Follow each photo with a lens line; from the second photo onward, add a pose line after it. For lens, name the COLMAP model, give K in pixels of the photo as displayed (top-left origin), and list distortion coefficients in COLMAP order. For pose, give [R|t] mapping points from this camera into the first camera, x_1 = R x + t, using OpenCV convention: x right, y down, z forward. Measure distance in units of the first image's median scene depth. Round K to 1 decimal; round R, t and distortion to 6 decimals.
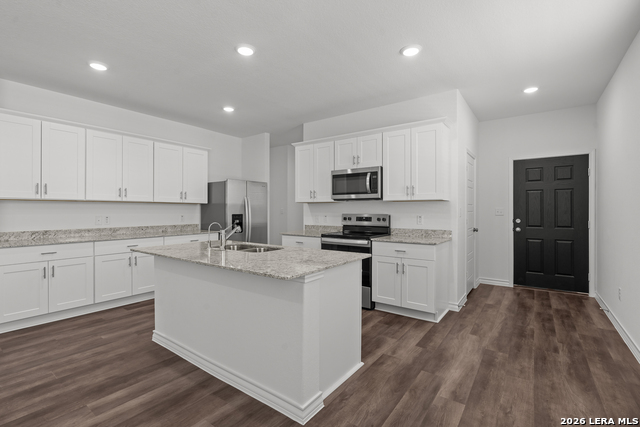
lens RADIAL K [[298.1, 0, 316.9], [0, 298.1, 210.8], [0, 0, 1]] dist [-0.006599, 0.002382]
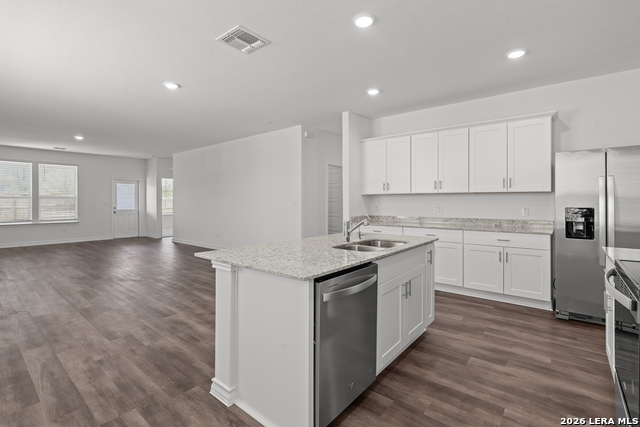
lens RADIAL K [[298.1, 0, 314.2], [0, 298.1, 201.6], [0, 0, 1]] dist [-0.006599, 0.002382]
pose [[-0.057531, -0.002041, -0.998342, 0.500548], [-0.000764, 0.999998, -0.002001, 0.000781], [0.998343, 0.000648, -0.057532, 0.687186]]
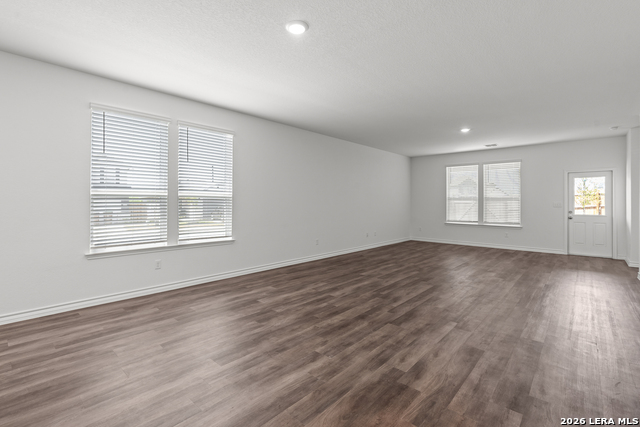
lens RADIAL K [[298.1, 0, 320.5], [0, 298.1, 202.6], [0, 0, 1]] dist [-0.006599, 0.002382]
pose [[-0.996033, -0.005301, 0.088825, -0.640693], [-0.005230, 0.999986, 0.001034, -0.000759], [-0.088829, 0.000565, -0.996047, 0.819382]]
